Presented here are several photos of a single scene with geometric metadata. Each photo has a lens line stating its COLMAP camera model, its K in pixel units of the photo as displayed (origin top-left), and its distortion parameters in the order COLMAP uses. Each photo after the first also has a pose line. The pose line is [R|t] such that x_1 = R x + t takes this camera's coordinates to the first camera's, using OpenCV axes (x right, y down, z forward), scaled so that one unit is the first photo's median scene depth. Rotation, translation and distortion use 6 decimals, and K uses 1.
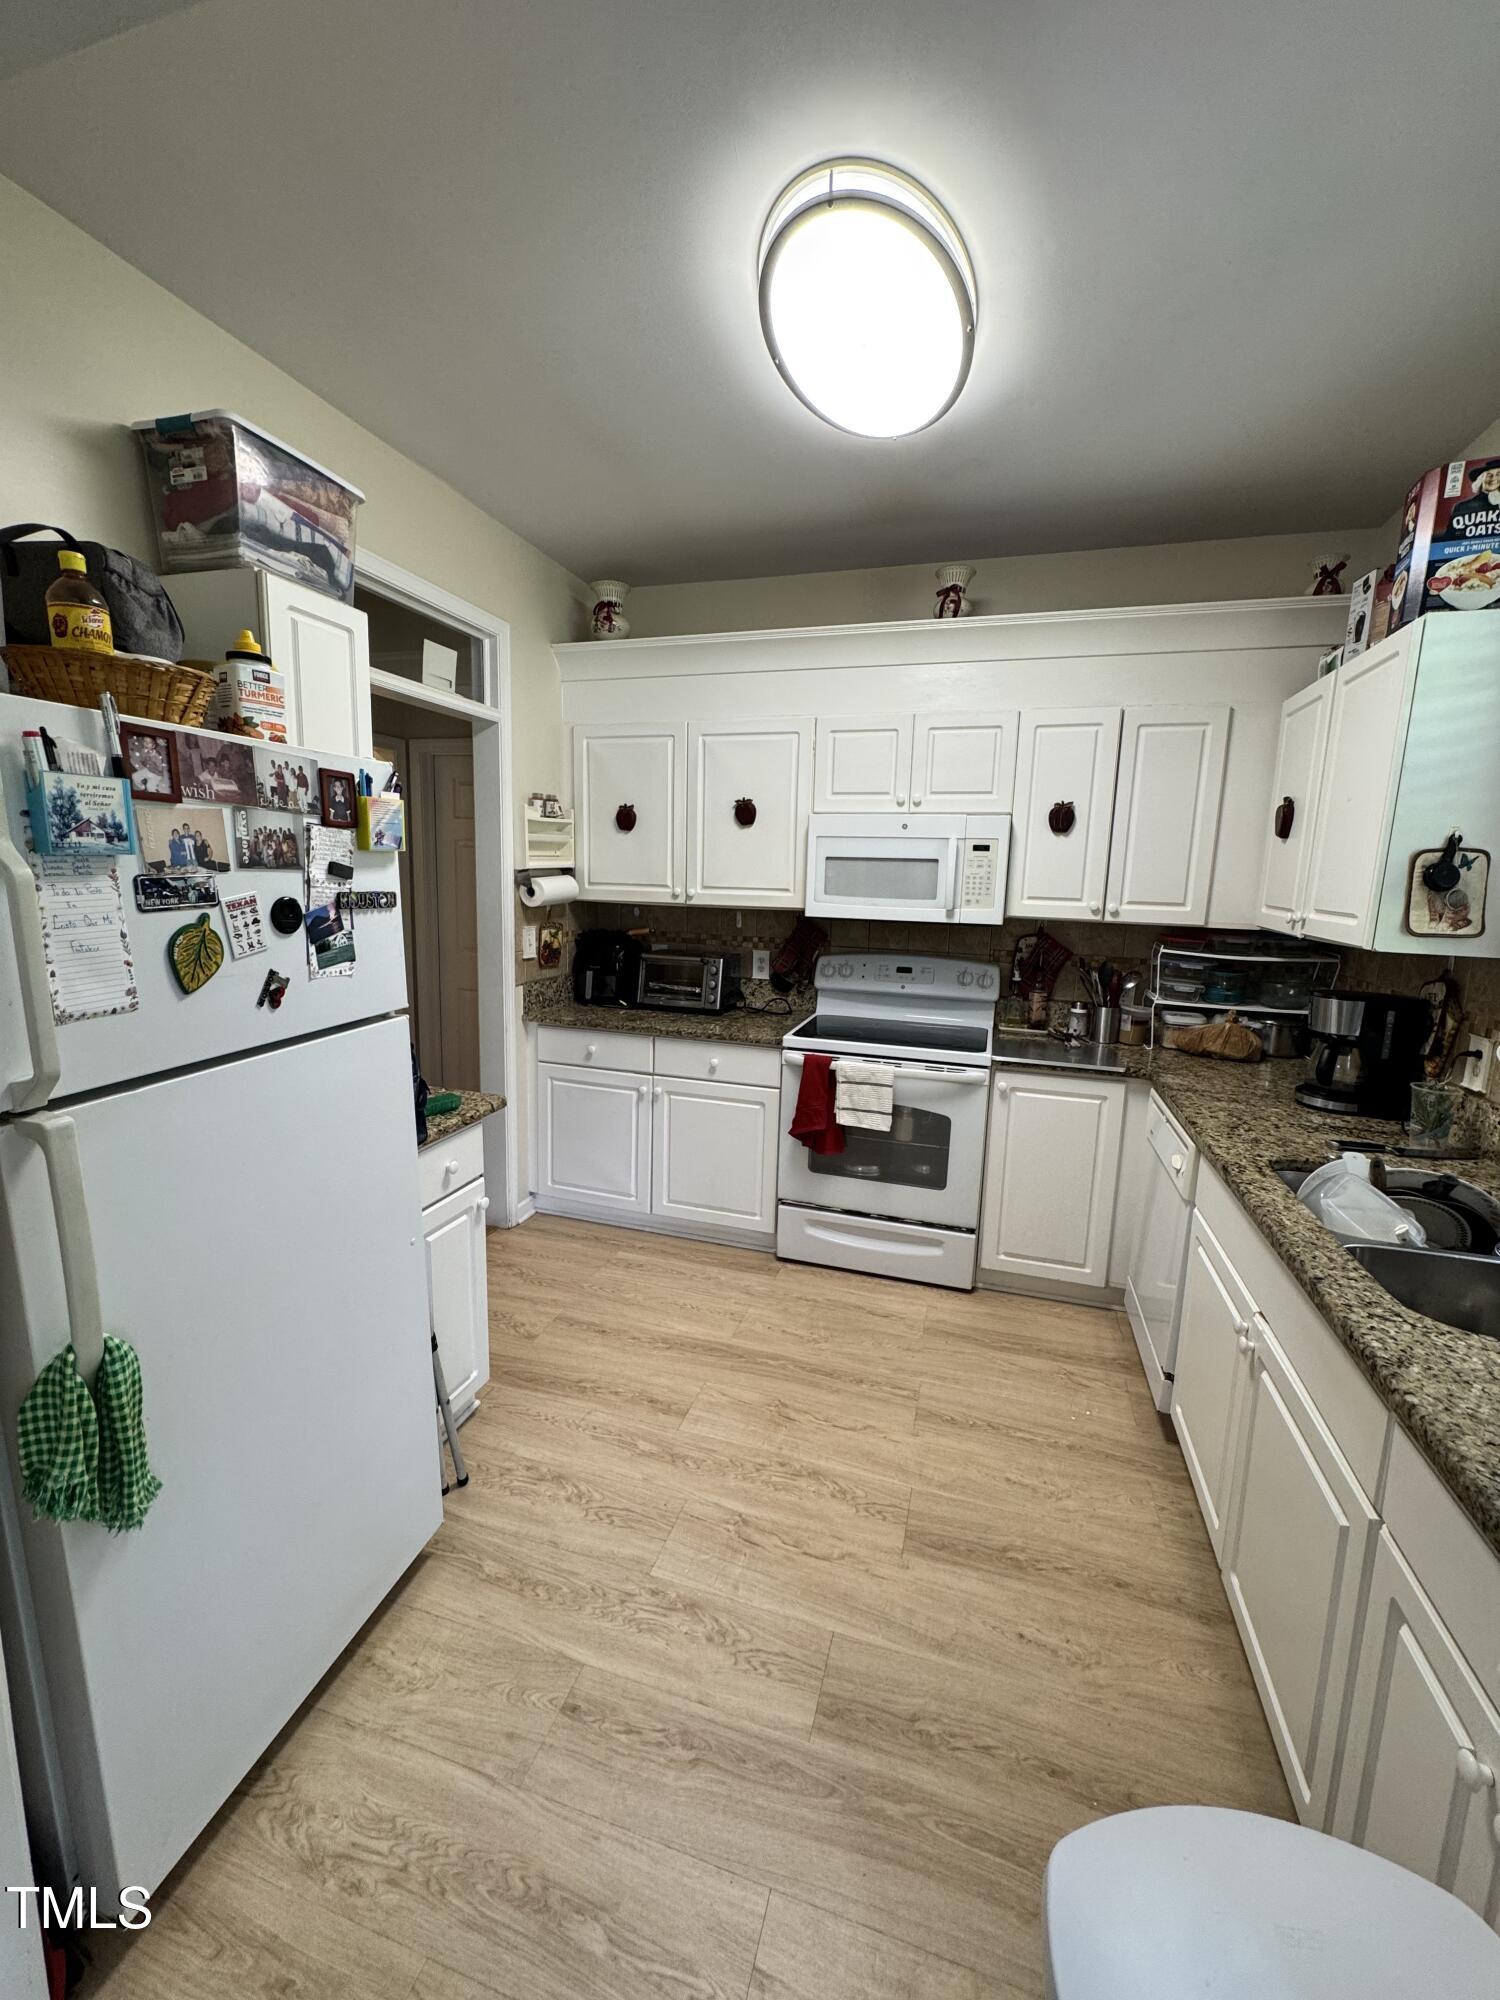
lens RADIAL K [[805.9, 0, 750.0], [0, 805.9, 1000.0], [0, 0, 1]] dist [-0.001712, 0.000122]
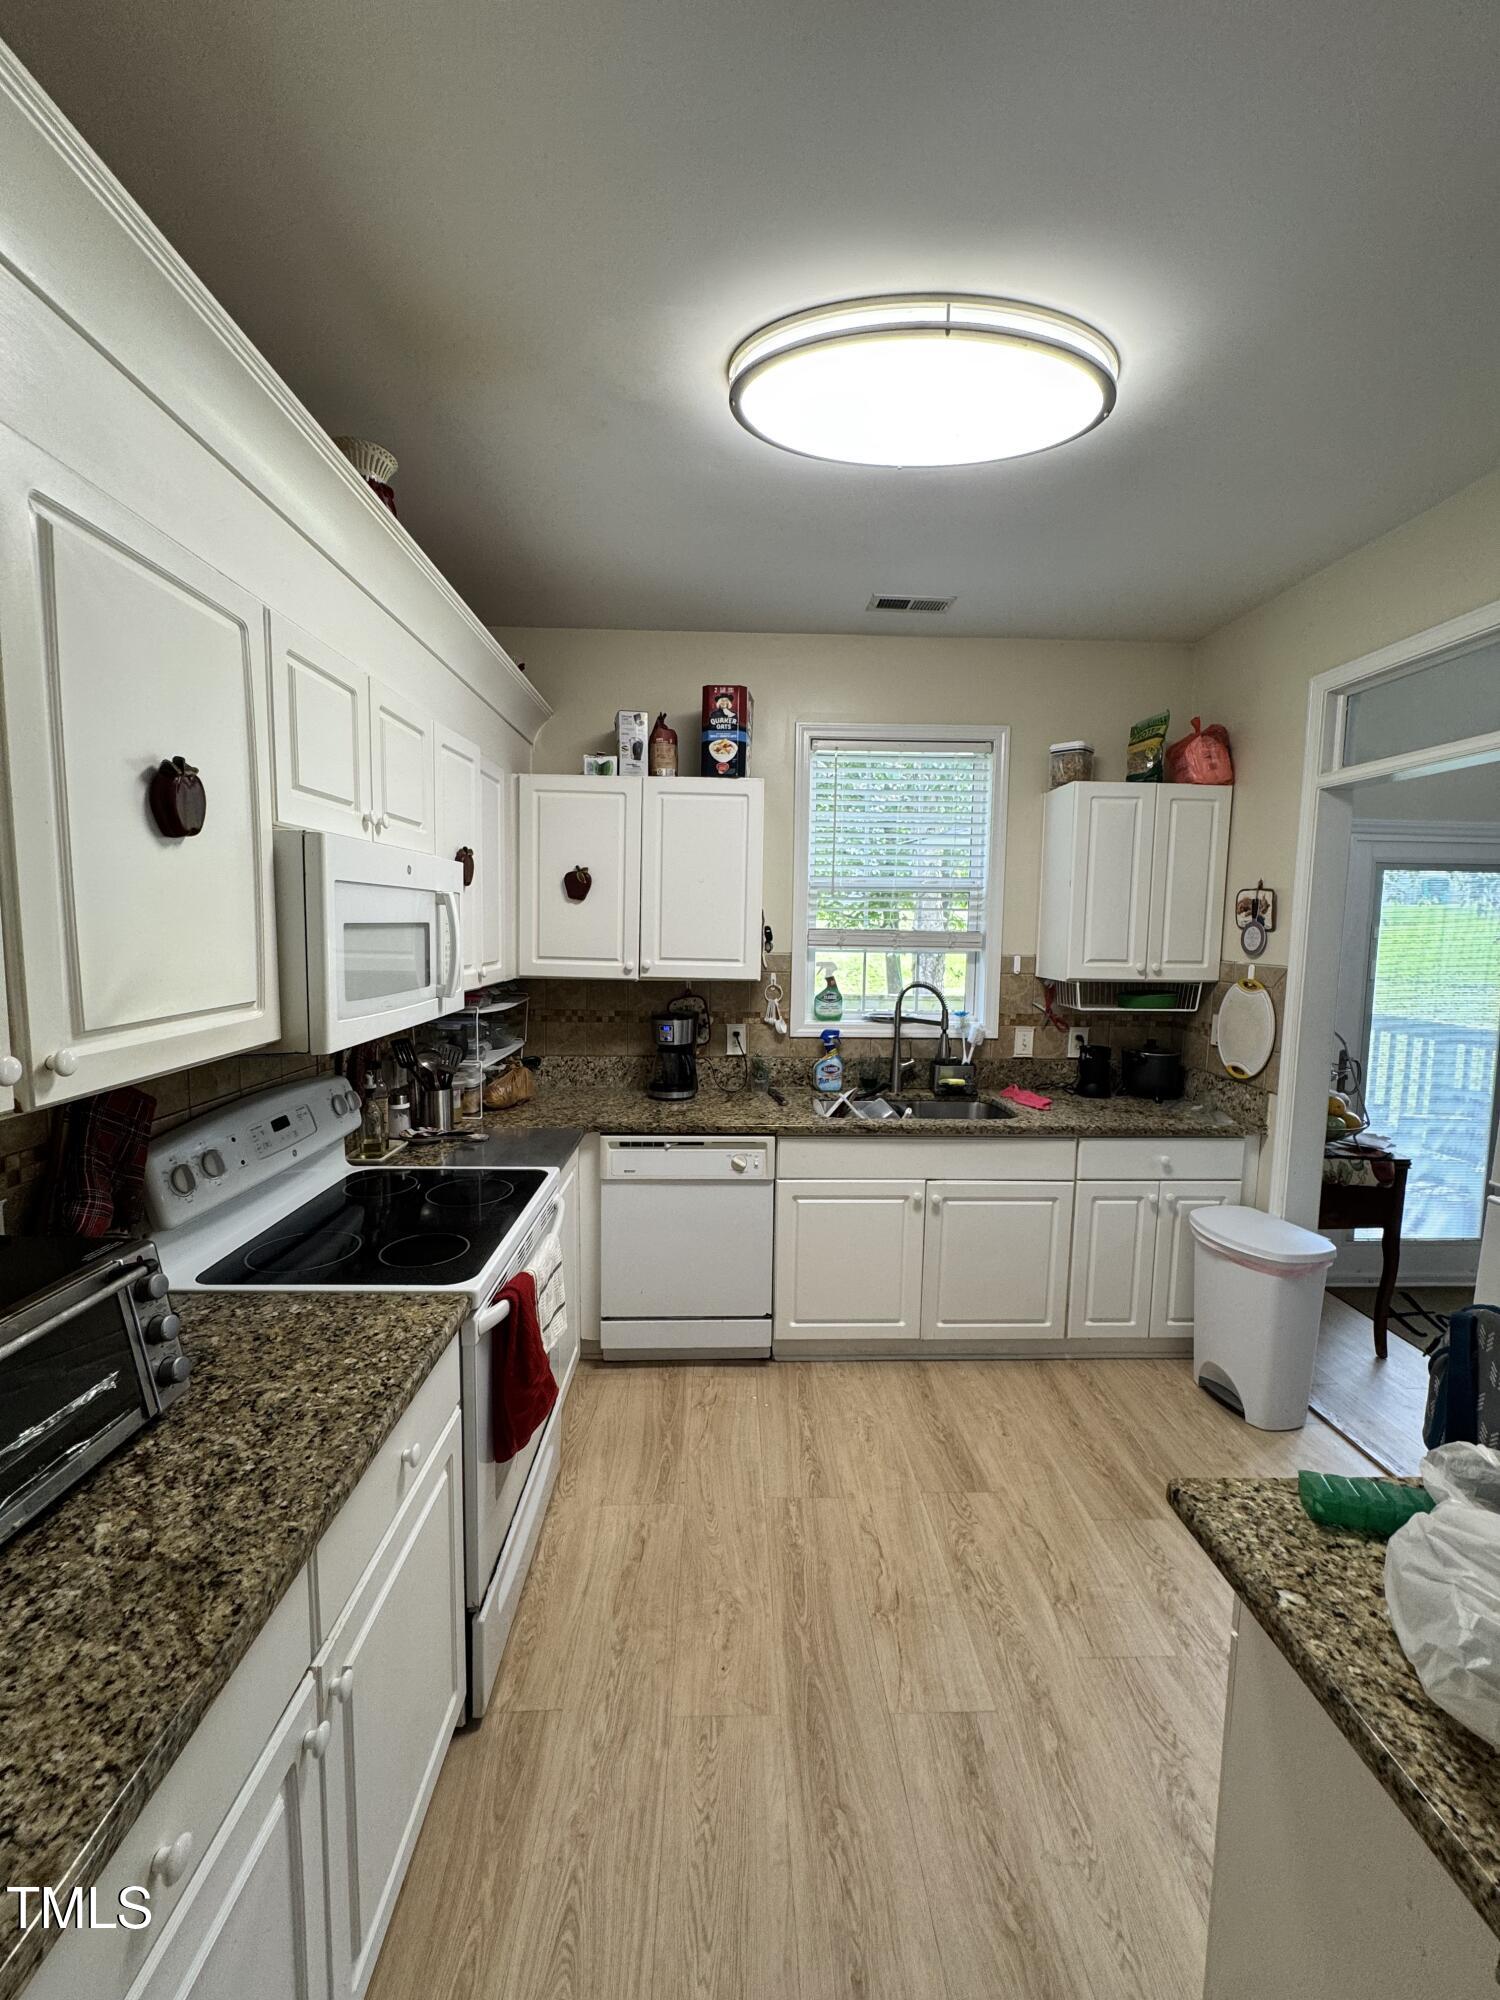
lens RADIAL K [[805.9, 0, 750.0], [0, 805.9, 1000.0], [0, 0, 1]] dist [-0.001712, 0.000122]
pose [[-0.333597, -0.124714, 0.934430, -0.440215], [0.123720, 0.976846, 0.174544, -0.187800], [-0.934562, 0.173835, -0.310443, 0.932548]]
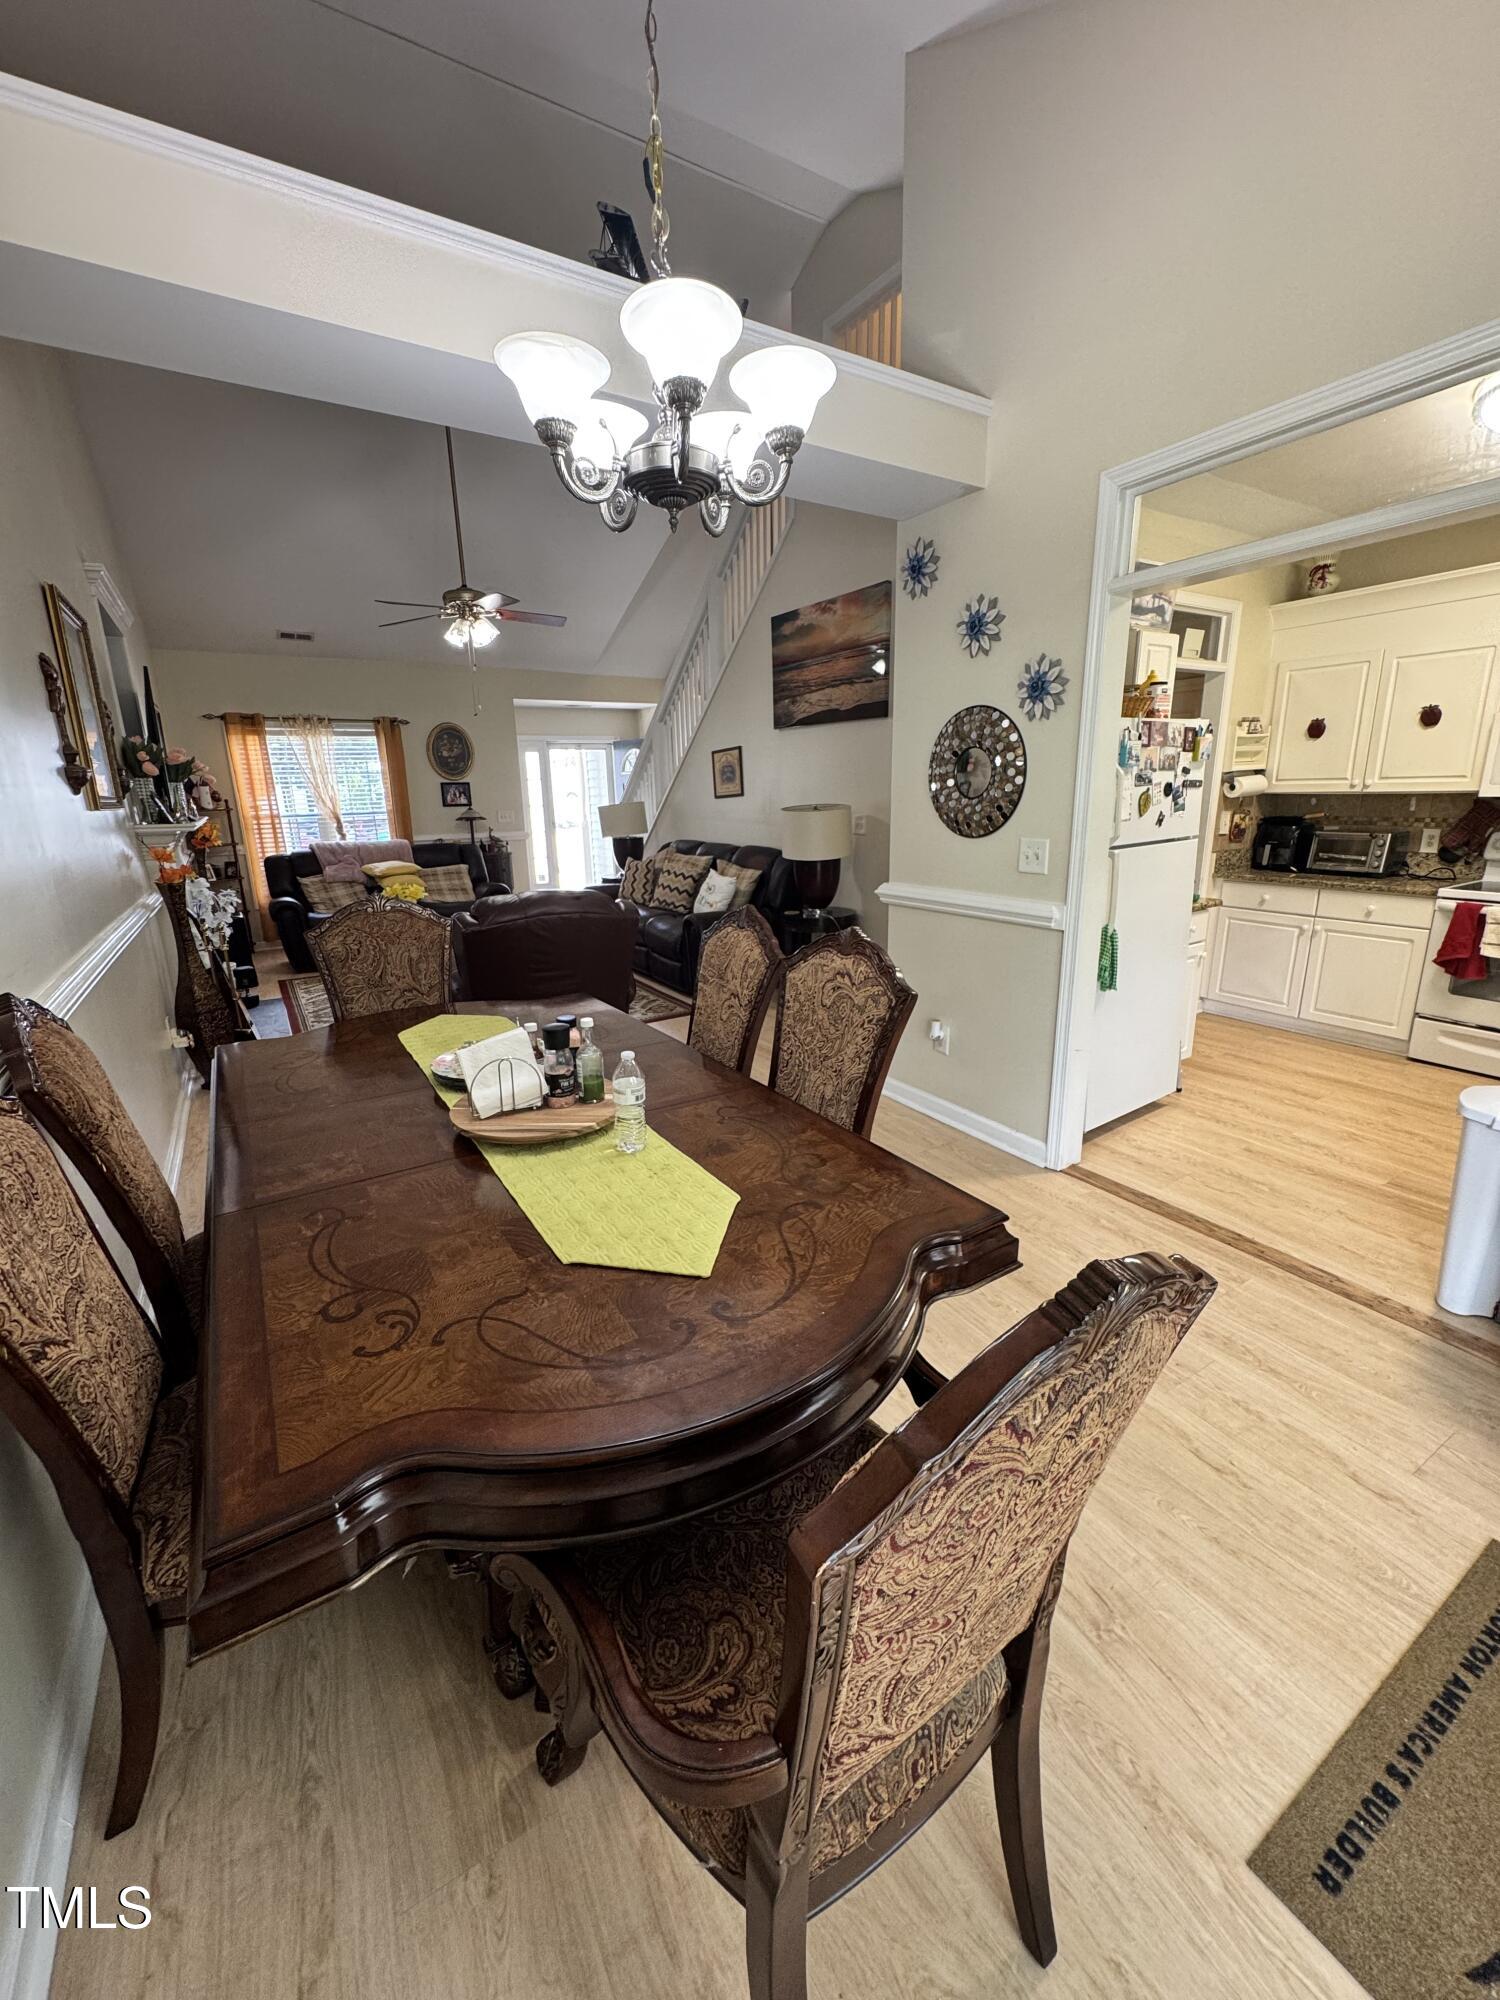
lens RADIAL K [[805.9, 0, 750.0], [0, 805.9, 1000.0], [0, 0, 1]] dist [-0.001712, 0.000122]
pose [[0.758037, 0.122346, -0.640634, 0.051201], [-0.059669, 0.991138, 0.118681, 0.133164], [0.649477, -0.051738, 0.758619, -0.729848]]
